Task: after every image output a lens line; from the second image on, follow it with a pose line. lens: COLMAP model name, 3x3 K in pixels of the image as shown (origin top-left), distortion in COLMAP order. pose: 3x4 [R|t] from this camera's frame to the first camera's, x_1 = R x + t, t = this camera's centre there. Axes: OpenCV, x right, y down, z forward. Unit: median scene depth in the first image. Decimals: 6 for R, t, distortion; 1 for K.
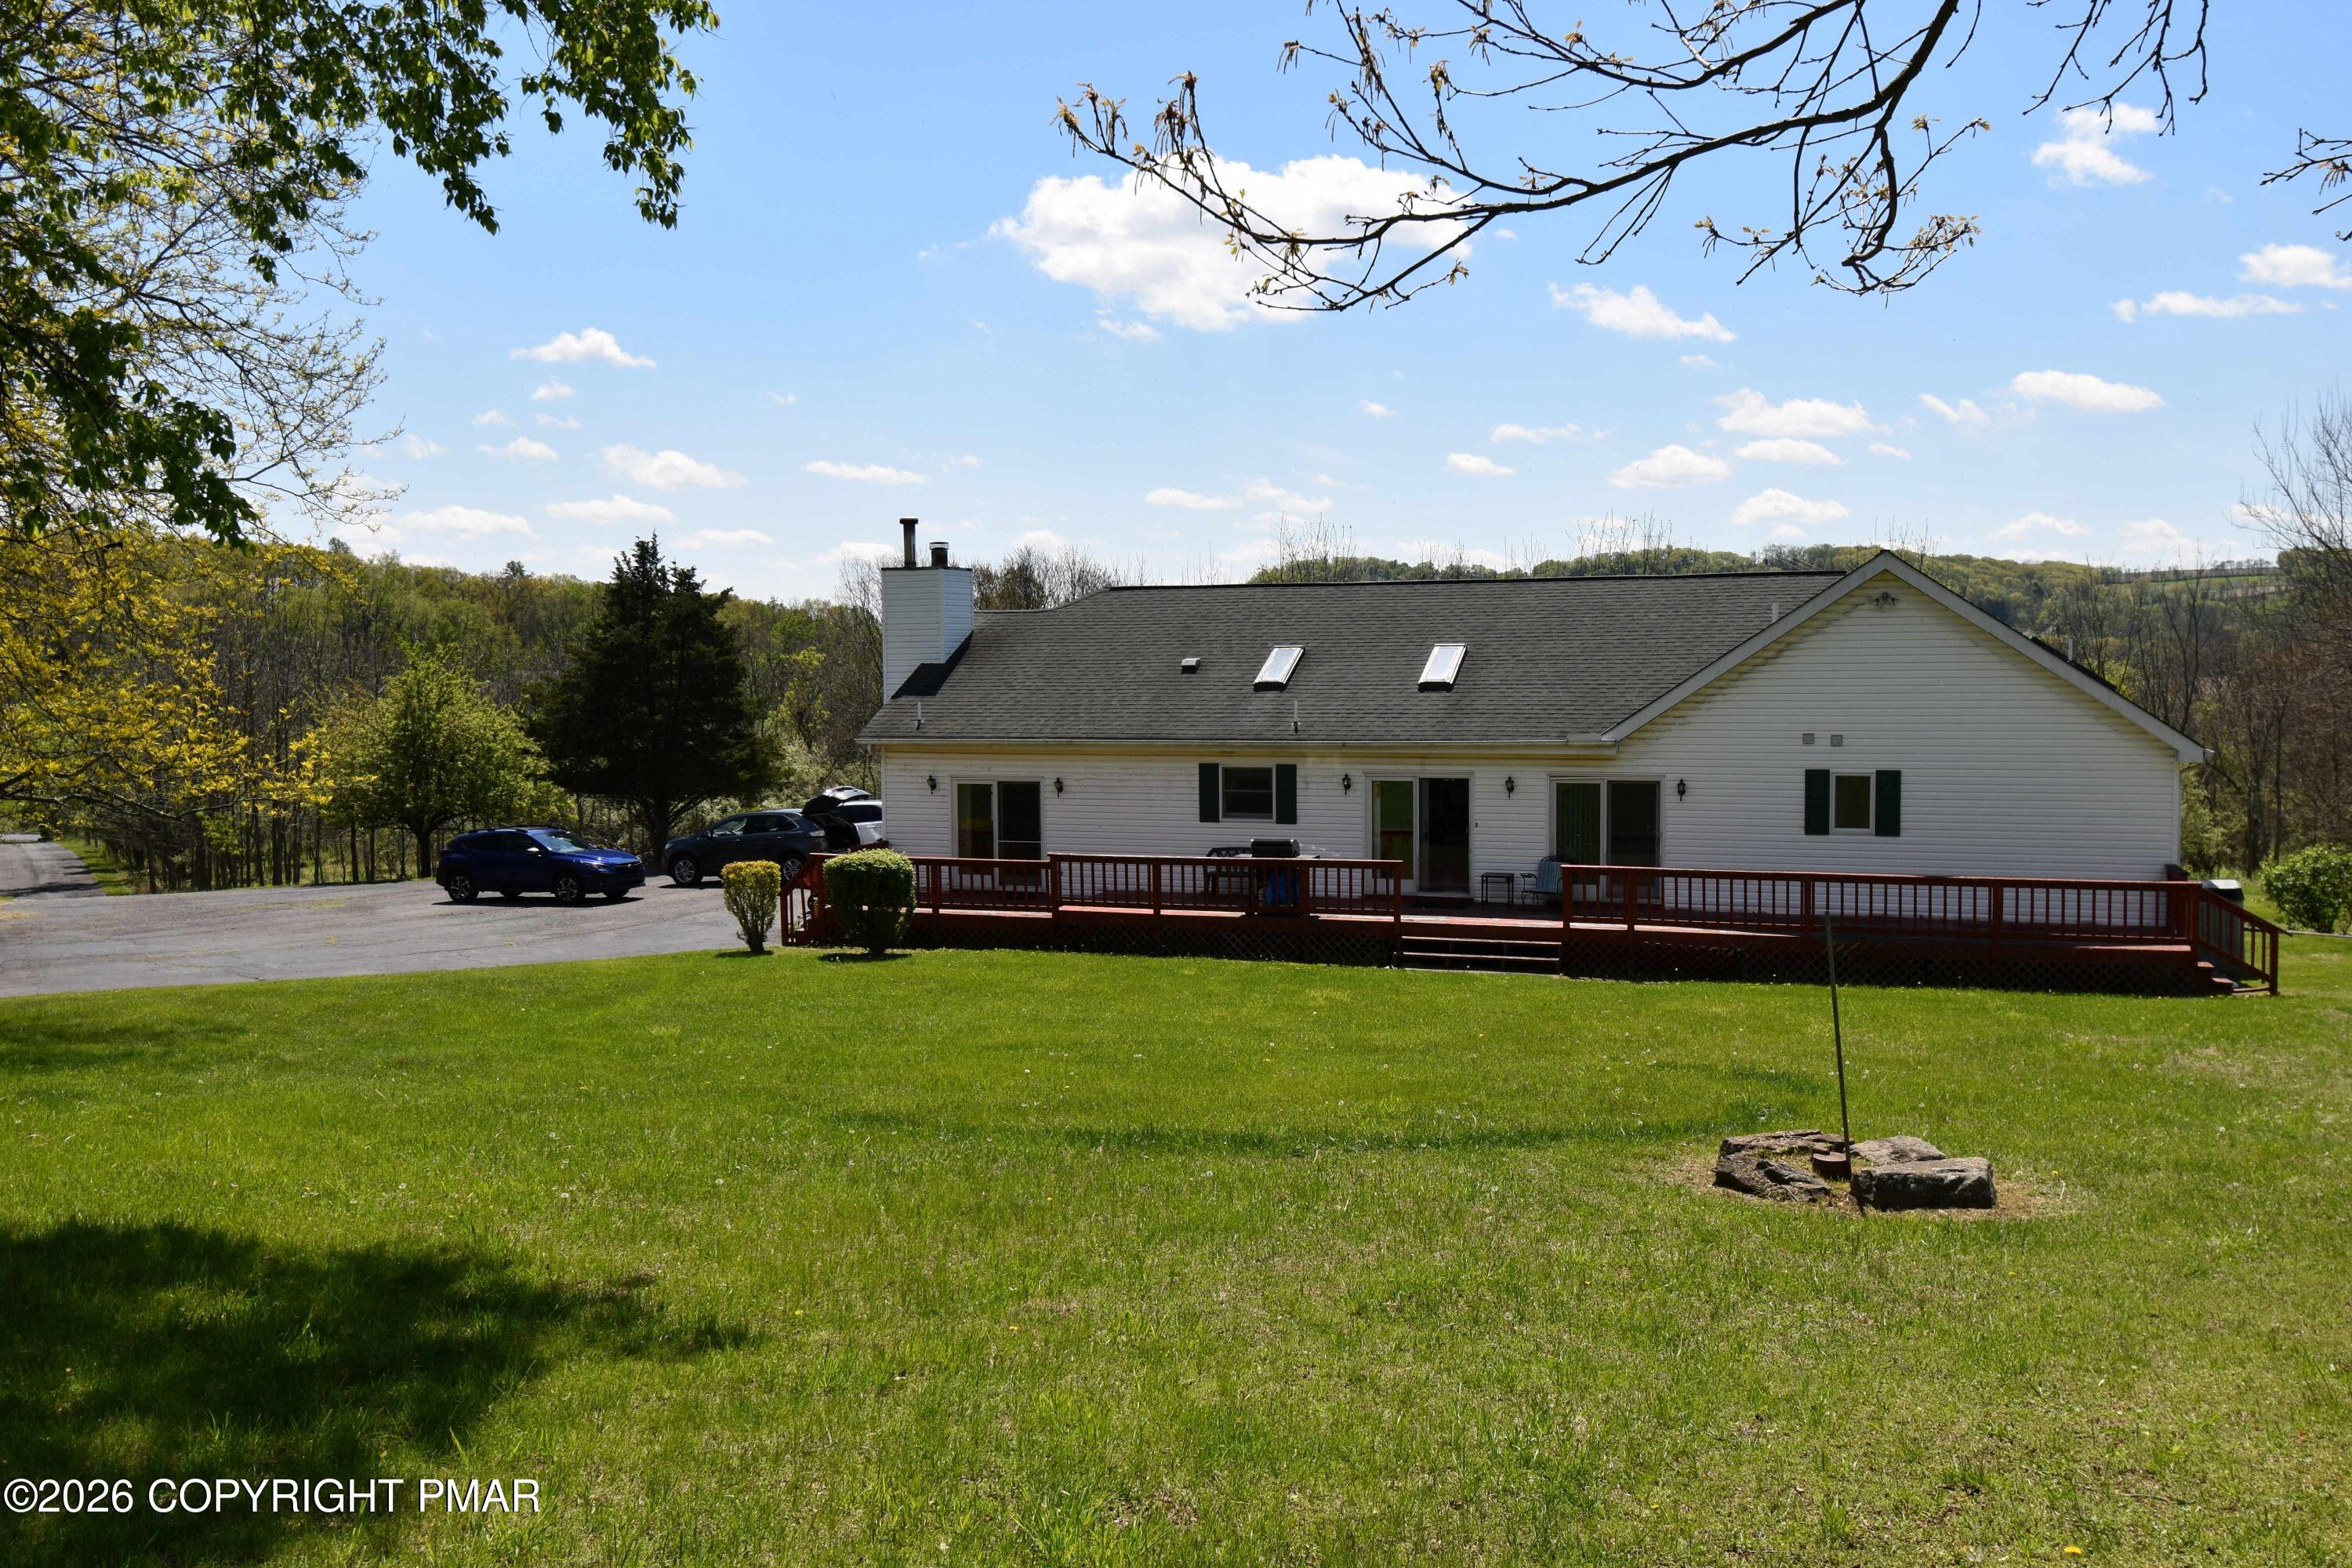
lens RADIAL K [[1987.2, 0, 1141.1], [0, 1987.2, 784.8], [0, 0, 1]] dist [-0.000291, -0.006436]
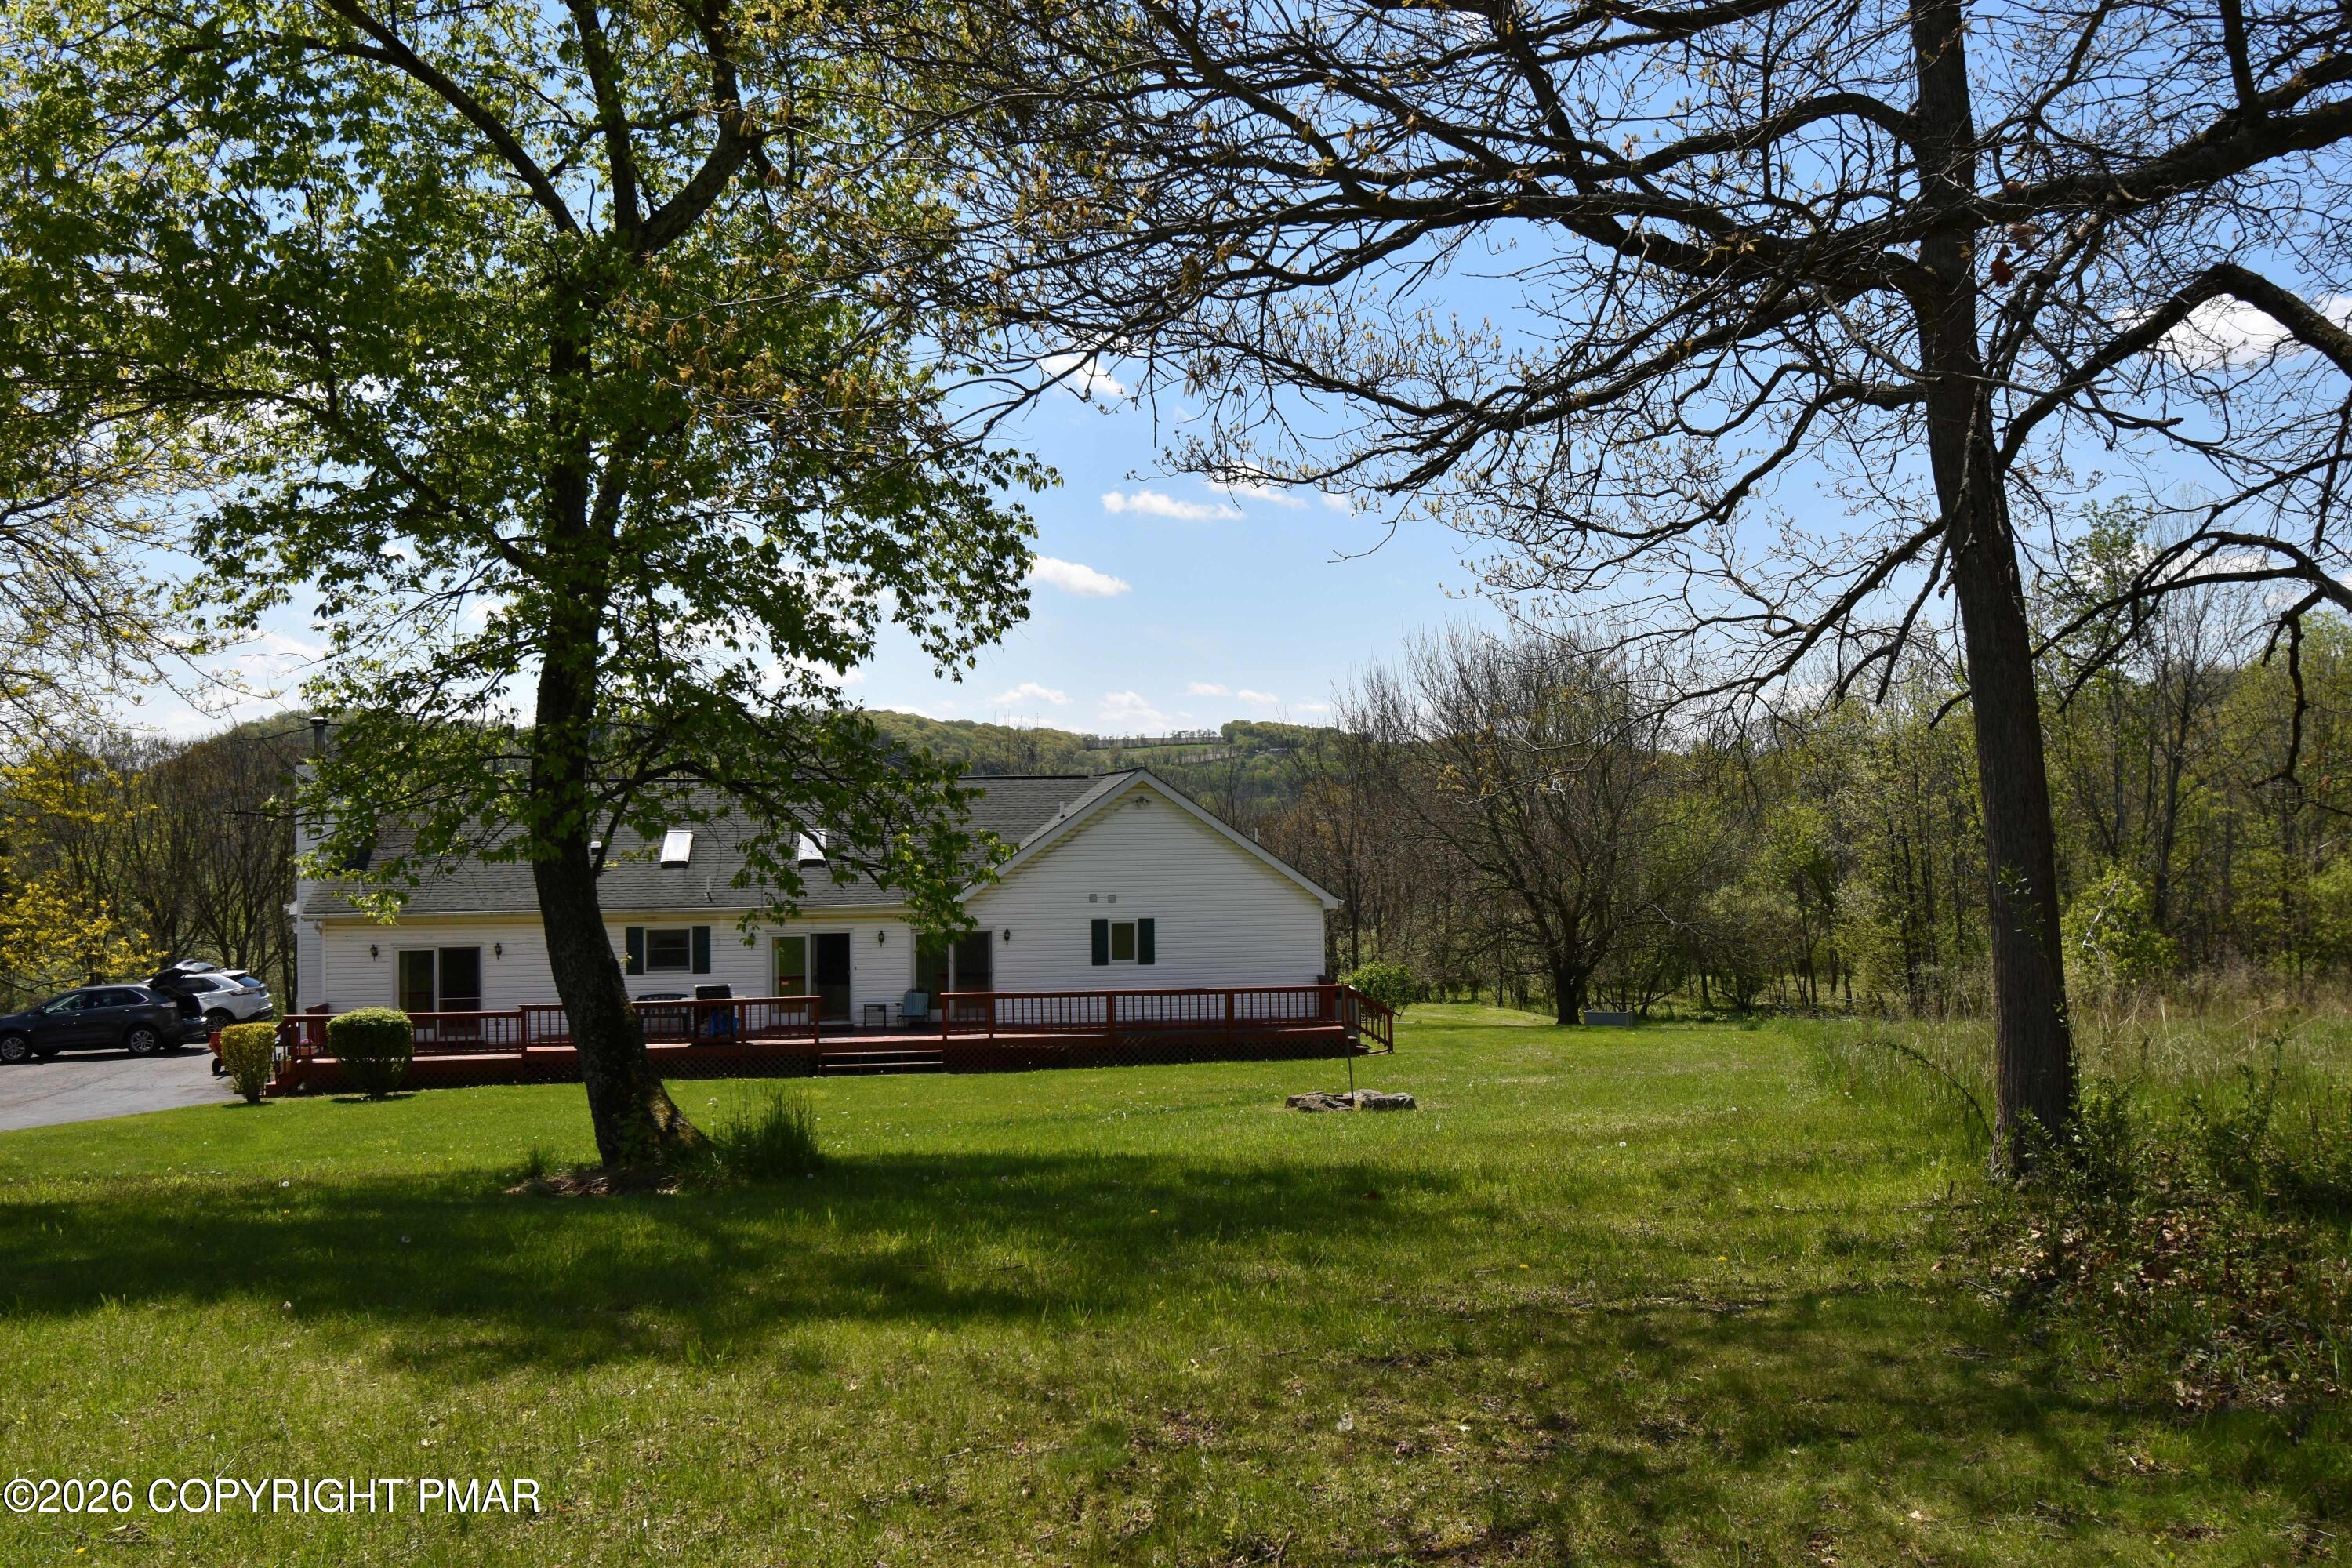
lens RADIAL K [[1987.2, 0, 1141.1], [0, 1987.2, 784.8], [0, 0, 1]] dist [-0.000291, -0.006436]
pose [[0.888206, 0.005190, 0.459415, -0.280323], [0.031470, 0.996900, -0.072105, -0.000048], [-0.458366, 0.078501, 0.885290, -0.277030]]
